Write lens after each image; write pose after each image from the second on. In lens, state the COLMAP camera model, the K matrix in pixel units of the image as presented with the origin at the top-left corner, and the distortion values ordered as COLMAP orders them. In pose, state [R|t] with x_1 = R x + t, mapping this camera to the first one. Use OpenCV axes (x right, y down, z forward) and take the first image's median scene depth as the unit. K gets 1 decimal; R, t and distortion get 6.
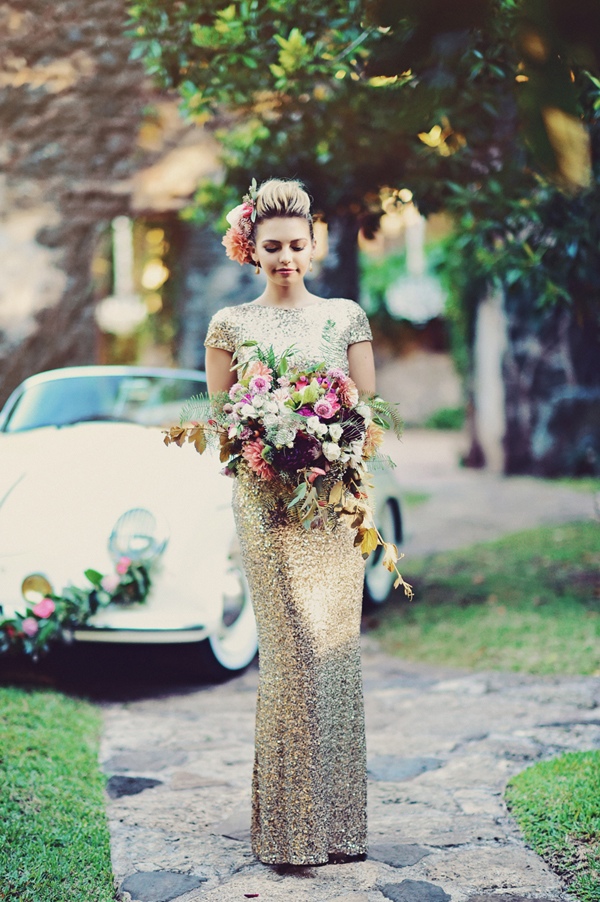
lens RADIAL K [[2335.5, 0, 300.0], [0, 2335.5, 451.0], [0, 0, 1]] dist [-0.149110, 0.507470]
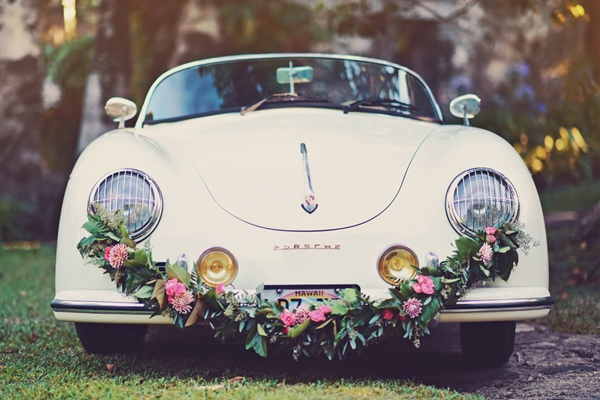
lens RADIAL K [[1553.5, 0, 297.7], [0, 1553.5, 208.9], [0, 0, 1]] dist [-0.149110, 0.507470]
pose [[0.935690, -0.023409, 0.352046, -0.355818], [0.030977, 0.999394, -0.015879, 0.047073], [-0.351461, 0.025763, 0.935848, 0.478446]]
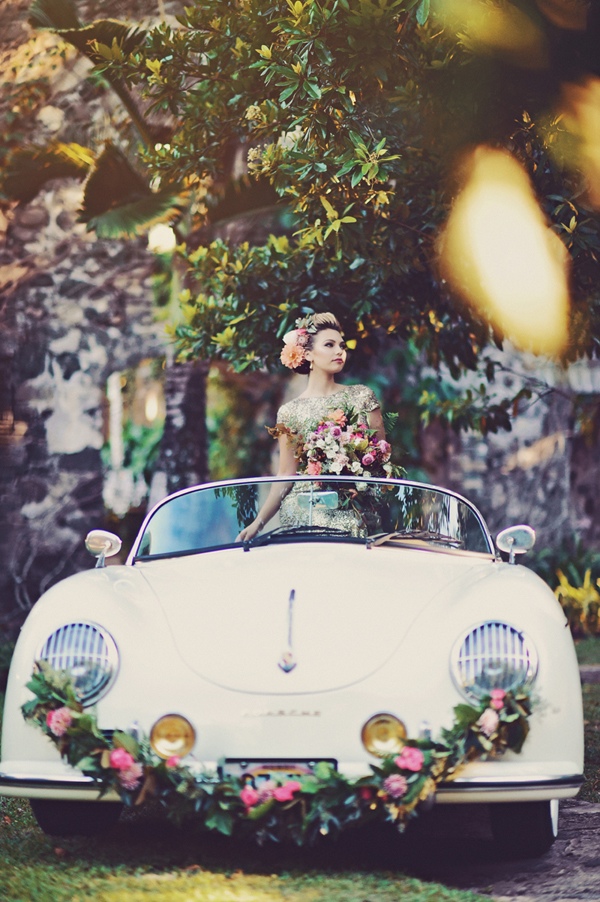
lens RADIAL K [[2141.6, 0, 300.0], [0, 2141.6, 451.0], [0, 0, 1]] dist [-0.062408, -0.482775]
pose [[0.967551, 0.001099, 0.252673, -0.315202], [0.025926, 0.994281, -0.103602, 0.039695], [-0.251342, 0.106791, 0.961989, 0.346842]]
